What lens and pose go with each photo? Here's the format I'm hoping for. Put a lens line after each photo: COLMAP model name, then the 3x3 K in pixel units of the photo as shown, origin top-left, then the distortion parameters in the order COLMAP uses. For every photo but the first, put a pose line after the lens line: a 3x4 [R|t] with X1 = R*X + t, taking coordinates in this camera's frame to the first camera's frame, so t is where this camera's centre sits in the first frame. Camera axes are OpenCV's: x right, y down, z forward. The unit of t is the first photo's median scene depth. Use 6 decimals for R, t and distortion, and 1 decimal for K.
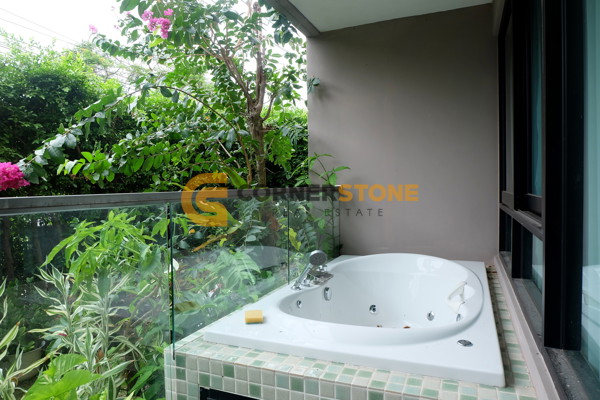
lens RADIAL K [[413.1, 0, 296.0], [0, 413.1, 197.3], [0, 0, 1]] dist [-0.057420, 0.059531]
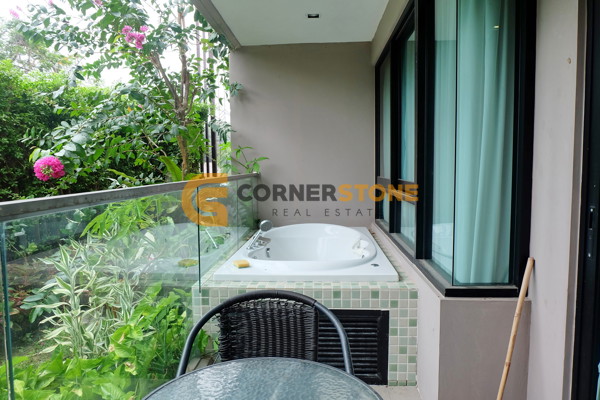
lens RADIAL K [[413.1, 0, 302.3], [0, 413.1, 201.1], [0, 0, 1]] dist [-0.057420, 0.059531]
pose [[0.941208, -0.023920, 0.336979, -0.223640], [0.007887, 0.998774, 0.048865, -0.002155], [-0.337734, -0.043334, 0.940243, -0.259175]]
